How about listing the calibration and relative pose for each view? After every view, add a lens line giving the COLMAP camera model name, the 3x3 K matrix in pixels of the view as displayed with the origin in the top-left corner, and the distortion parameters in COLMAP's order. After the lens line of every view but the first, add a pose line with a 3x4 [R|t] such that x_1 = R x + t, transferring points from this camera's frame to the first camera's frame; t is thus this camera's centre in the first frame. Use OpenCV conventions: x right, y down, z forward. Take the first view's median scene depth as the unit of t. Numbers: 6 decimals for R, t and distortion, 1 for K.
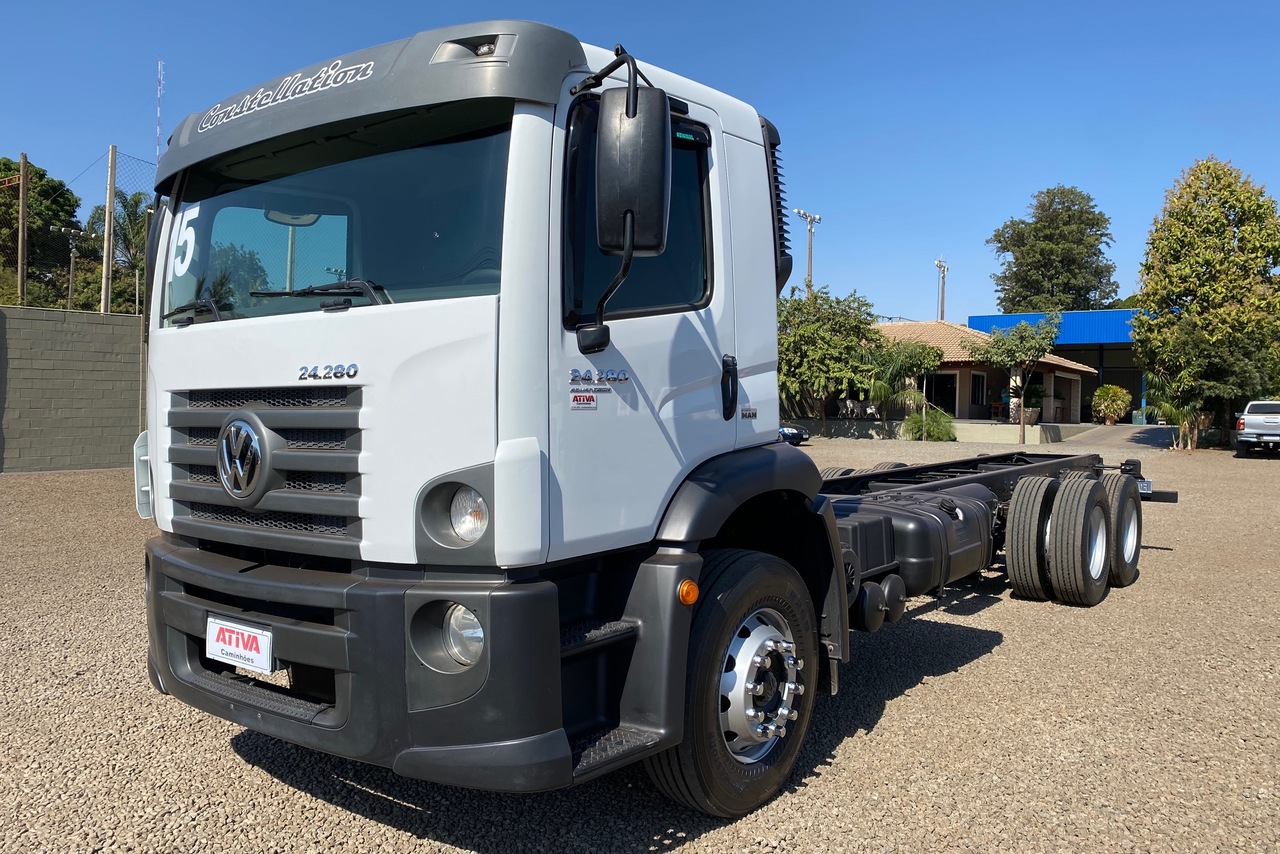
lens RADIAL K [[985.2, 0, 643.6], [0, 985.2, 424.8], [0, 0, 1]] dist [0.031268, -0.007912]
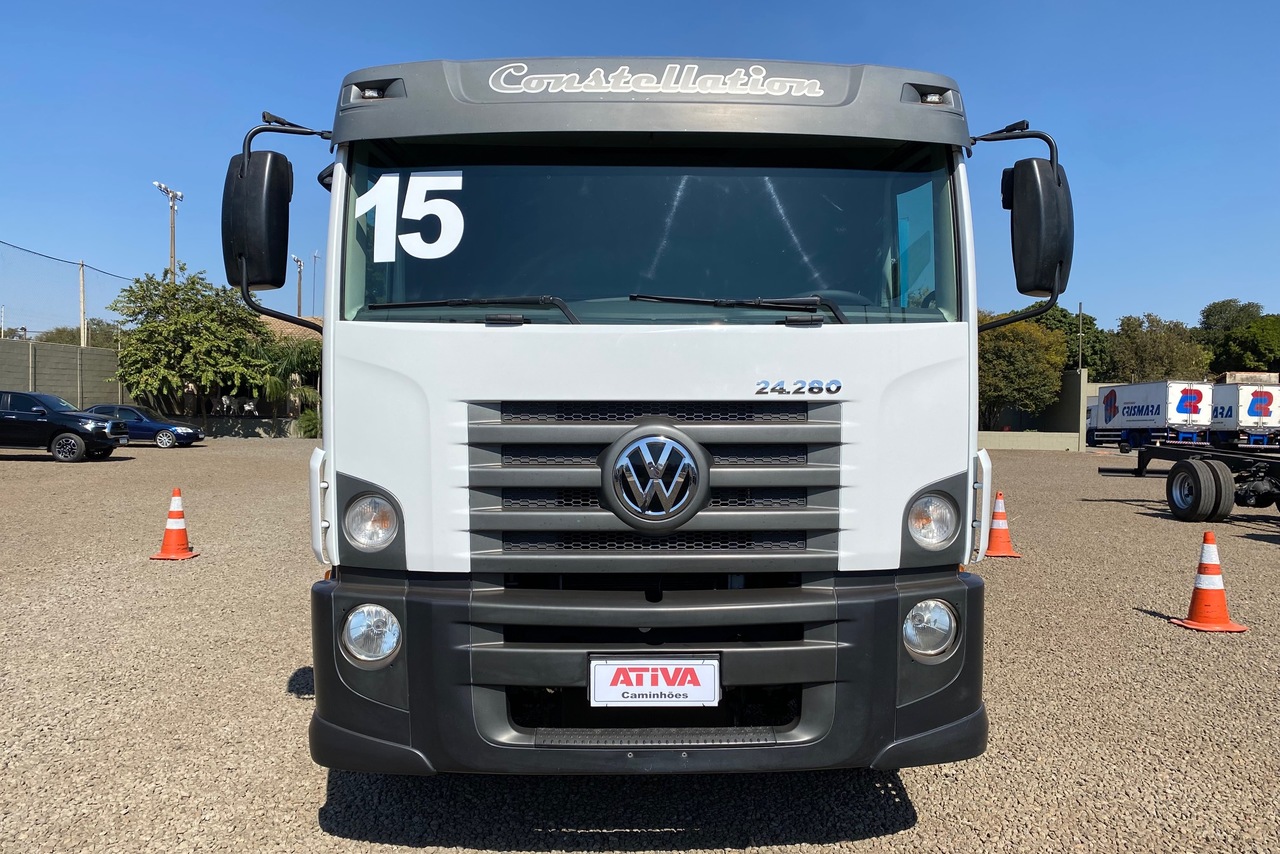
lens RADIAL K [[985.2, 0, 643.6], [0, 985.2, 424.8], [0, 0, 1]] dist [0.031268, -0.007912]
pose [[0.771335, -0.008520, 0.636373, -0.954957], [0.005678, 0.999963, 0.006505, -0.020009], [-0.636404, -0.001404, 0.771354, 0.296377]]
